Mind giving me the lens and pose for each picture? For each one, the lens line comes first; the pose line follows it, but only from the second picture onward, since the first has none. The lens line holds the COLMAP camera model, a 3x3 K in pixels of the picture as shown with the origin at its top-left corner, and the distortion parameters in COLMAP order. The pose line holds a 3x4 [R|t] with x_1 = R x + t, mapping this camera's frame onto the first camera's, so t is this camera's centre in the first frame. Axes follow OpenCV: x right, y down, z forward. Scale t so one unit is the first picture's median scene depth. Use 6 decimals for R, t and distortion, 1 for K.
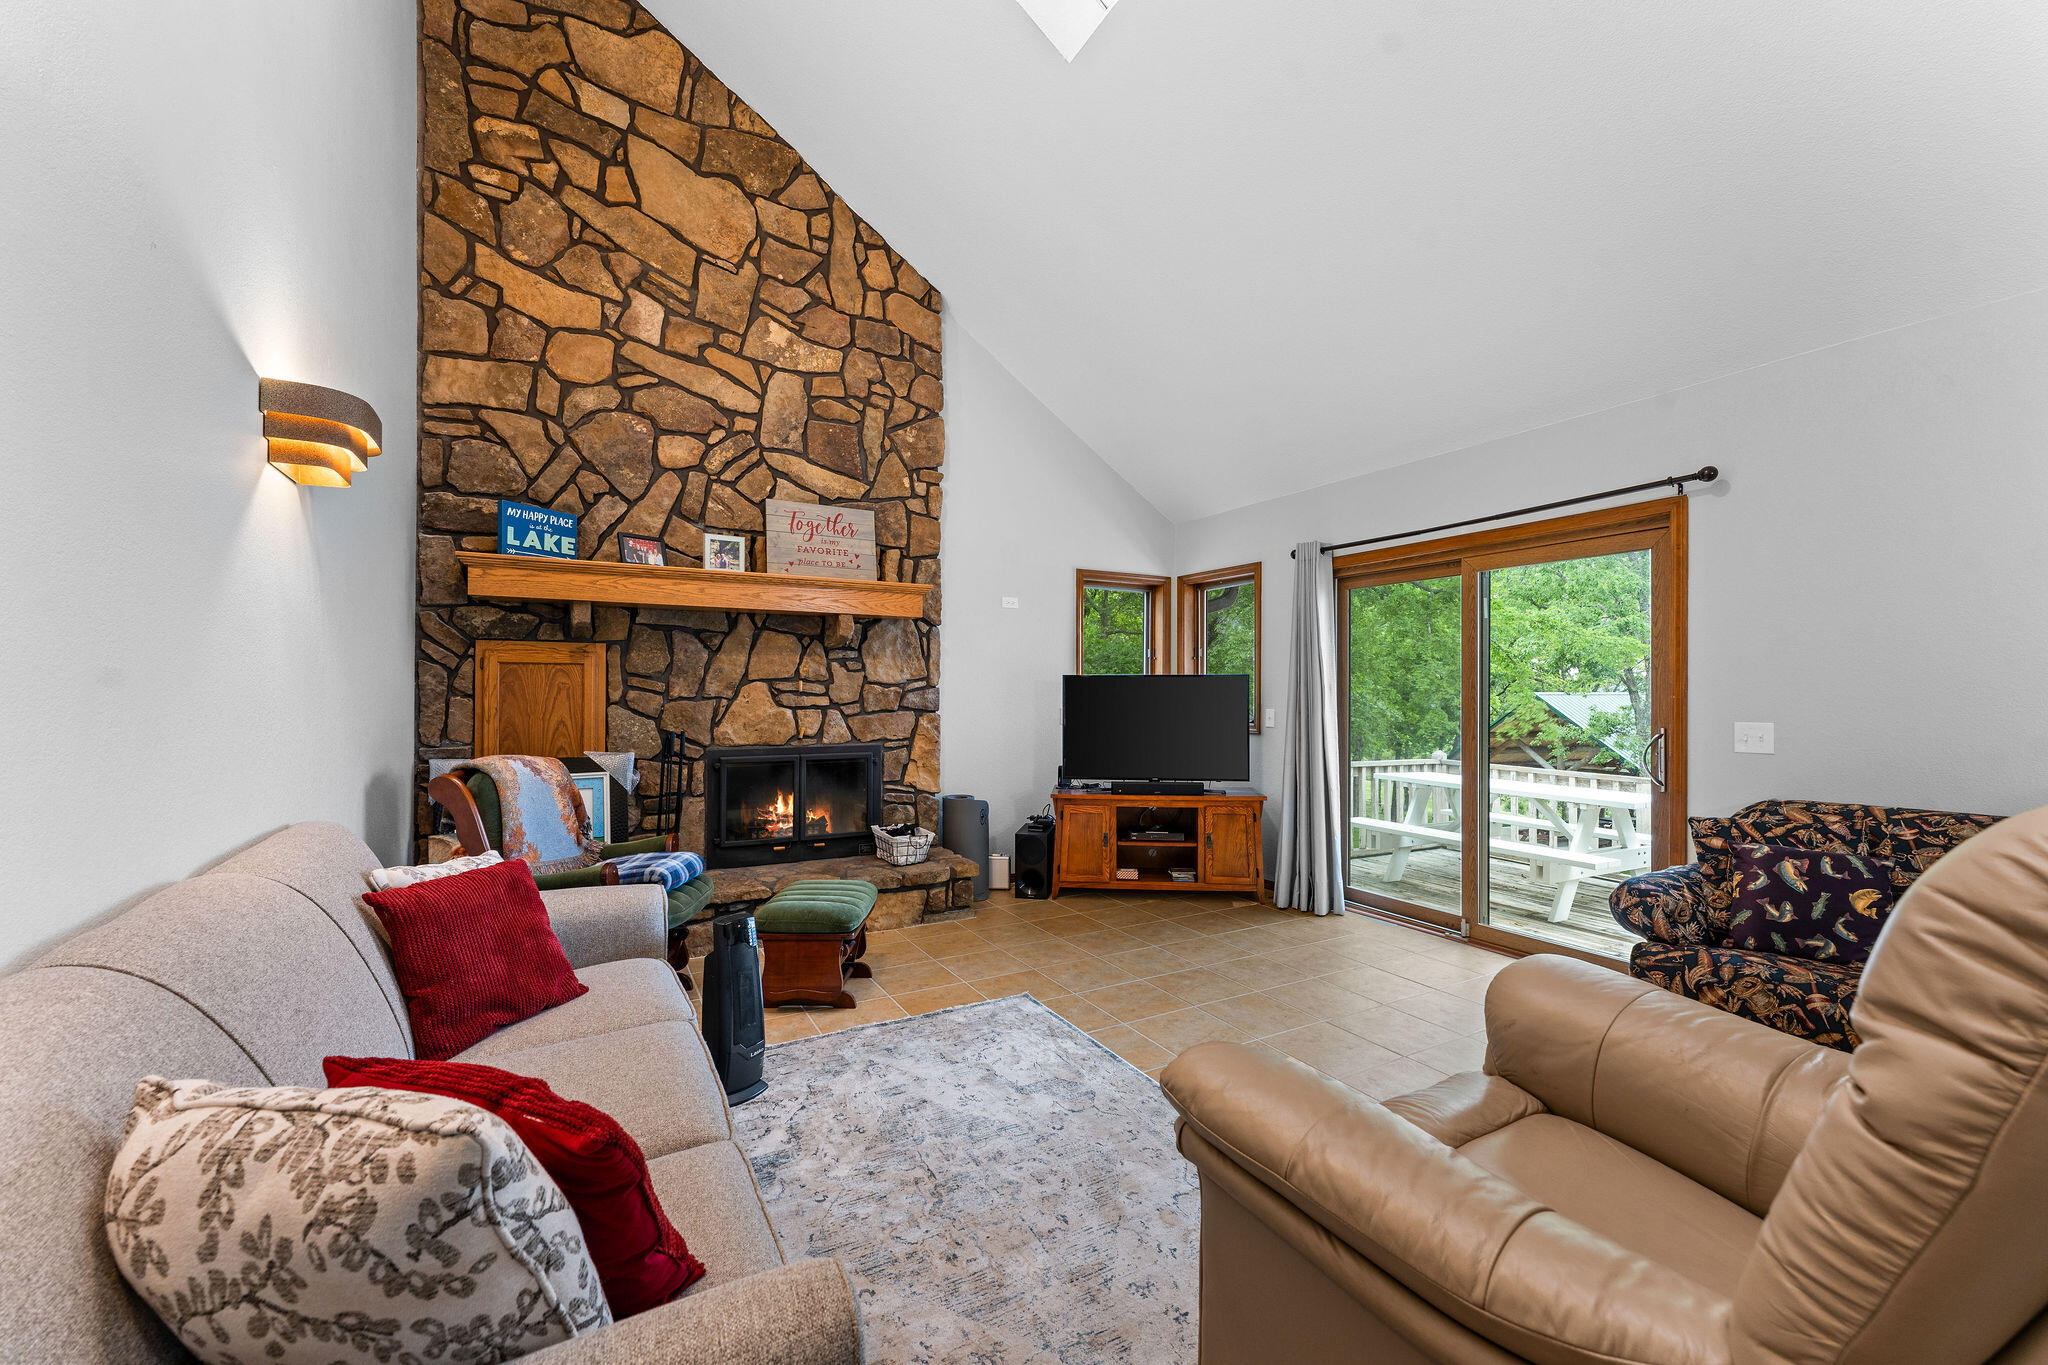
lens RADIAL K [[811.8, 0, 1019.7], [0, 811.8, 684.5], [0, 0, 1]] dist [0.002144, -0.000136]
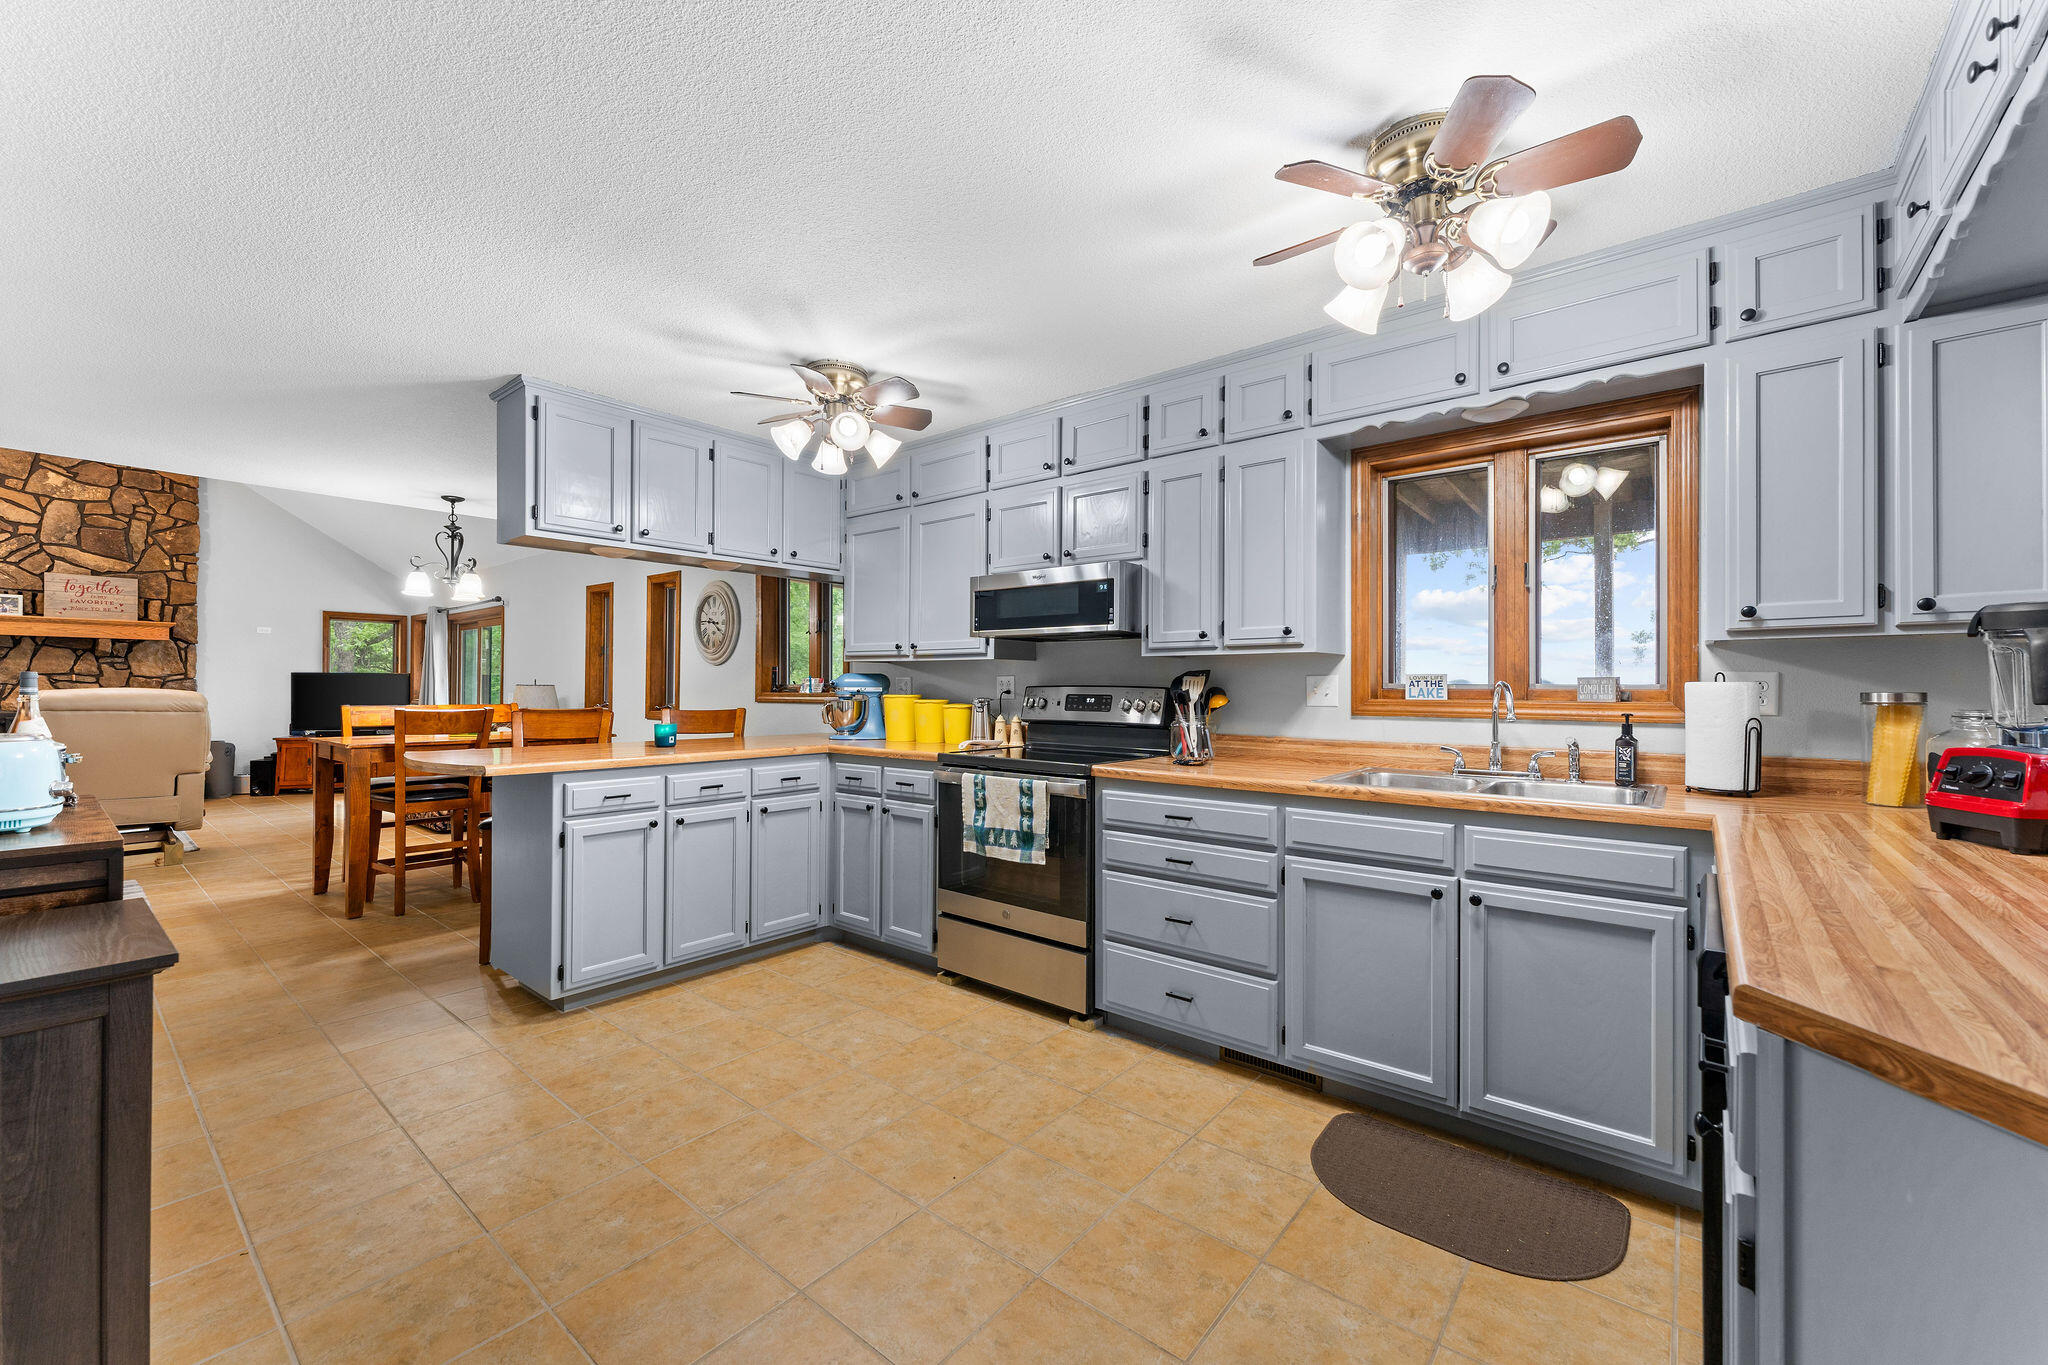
lens RADIAL K [[811.8, 0, 1019.4], [0, 811.8, 684.4], [0, 0, 1]] dist [0.002144, -0.000136]
pose [[0.928929, 0.002669, 0.370248, 1.019575], [-0.004811, 0.999977, 0.004863, -0.002372], [-0.370226, -0.006299, 0.928920, -1.459309]]
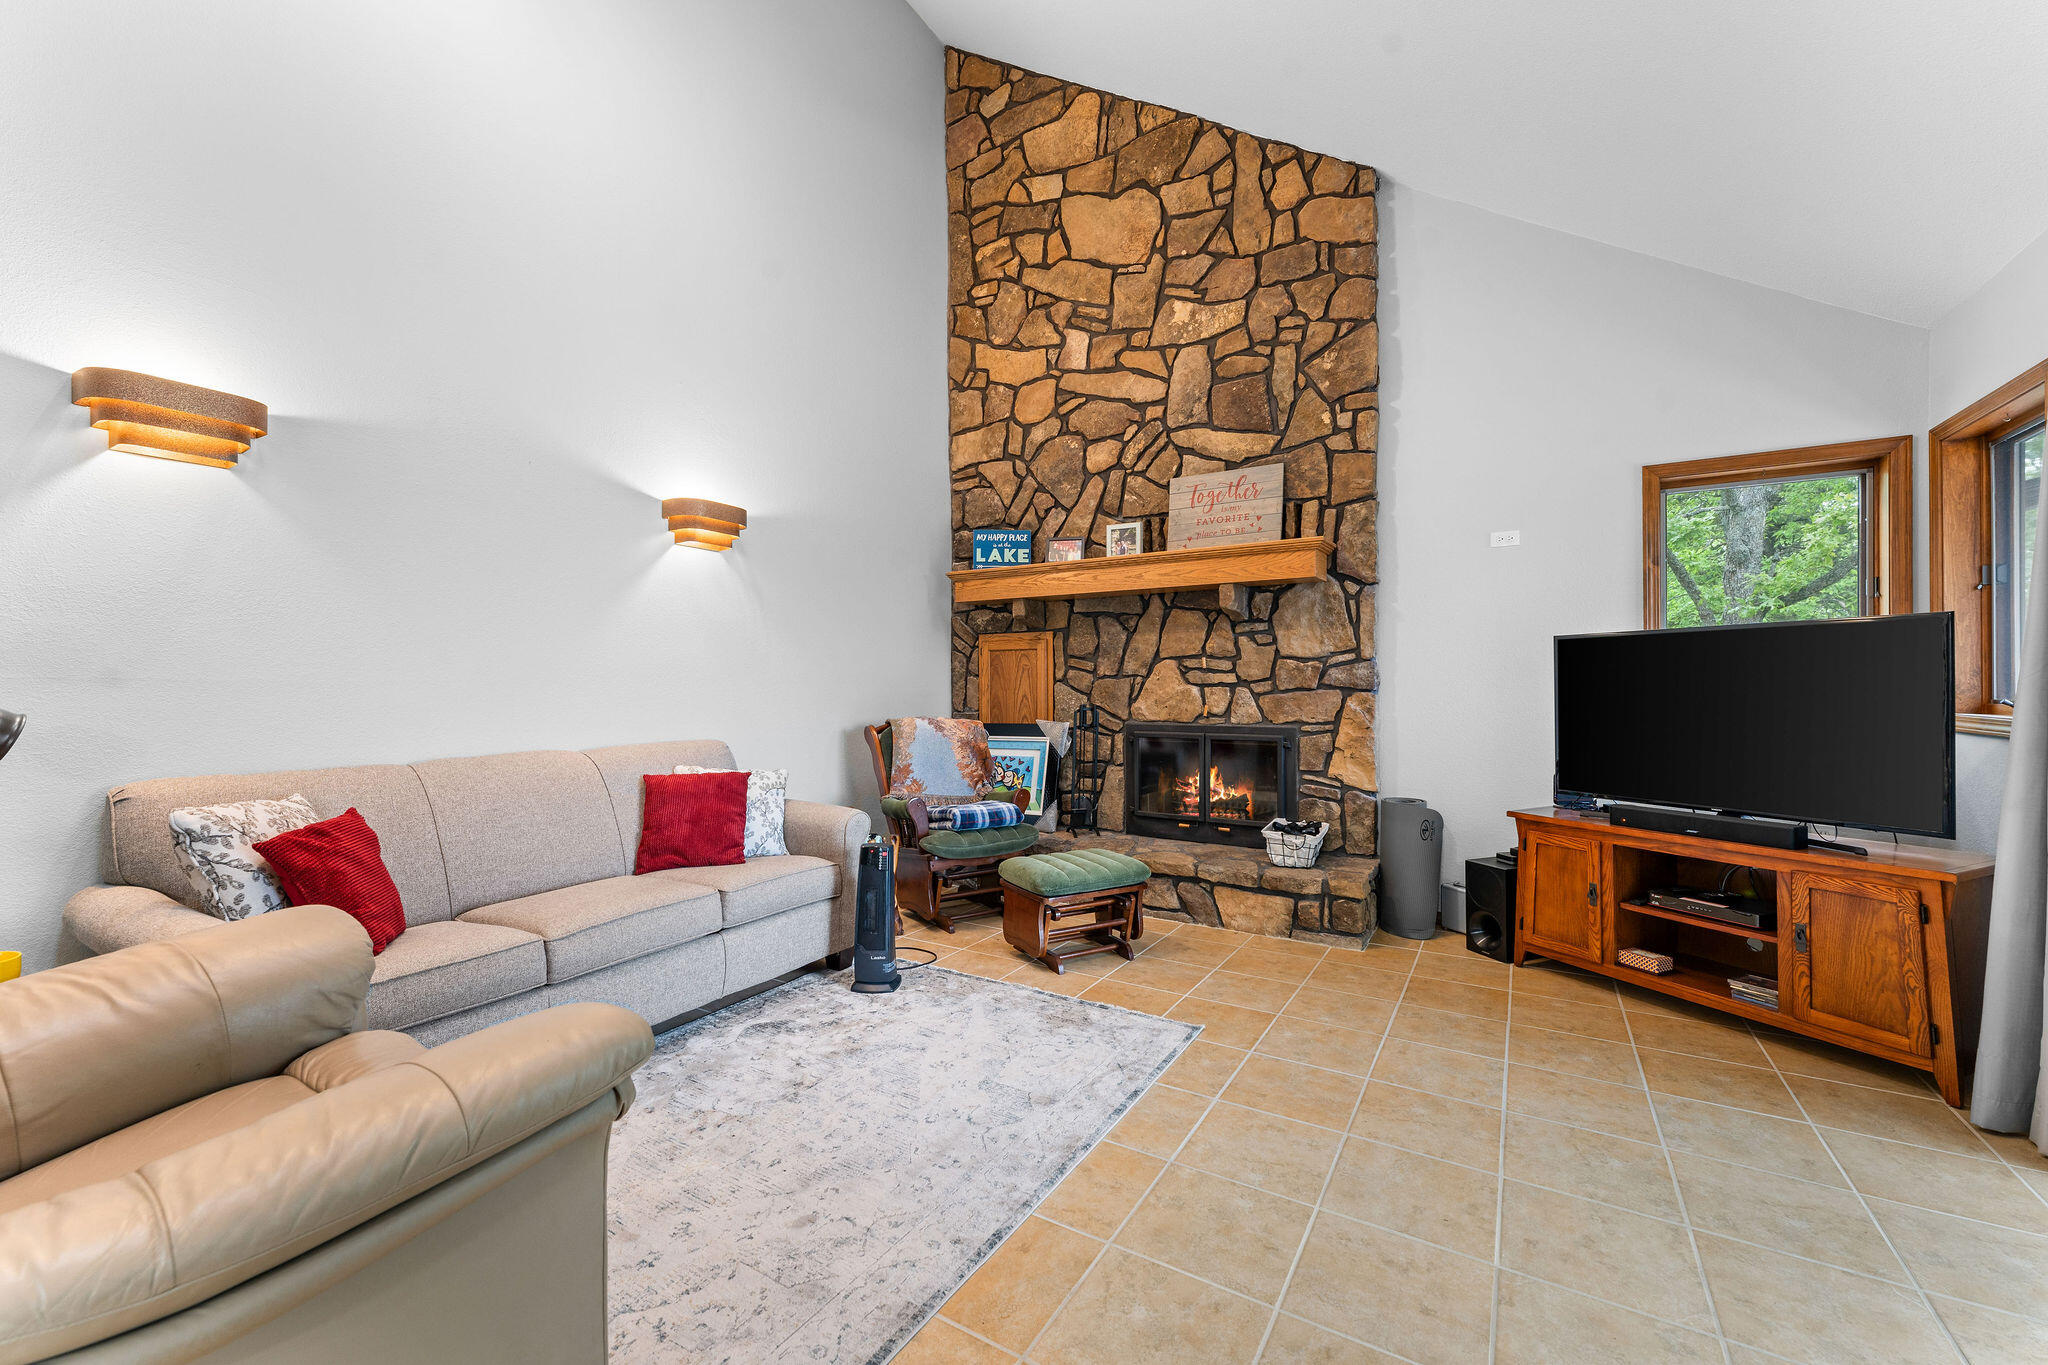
lens RADIAL K [[811.8, 0, 1022.8], [0, 811.8, 684.5], [0, 0, 1]] dist [0.002144, -0.000136]
pose [[0.491042, -0.007205, -0.871106, 0.483059], [0.012079, 0.999926, -0.001461, 0.027488], [0.871052, -0.009805, 0.491093, 0.341228]]
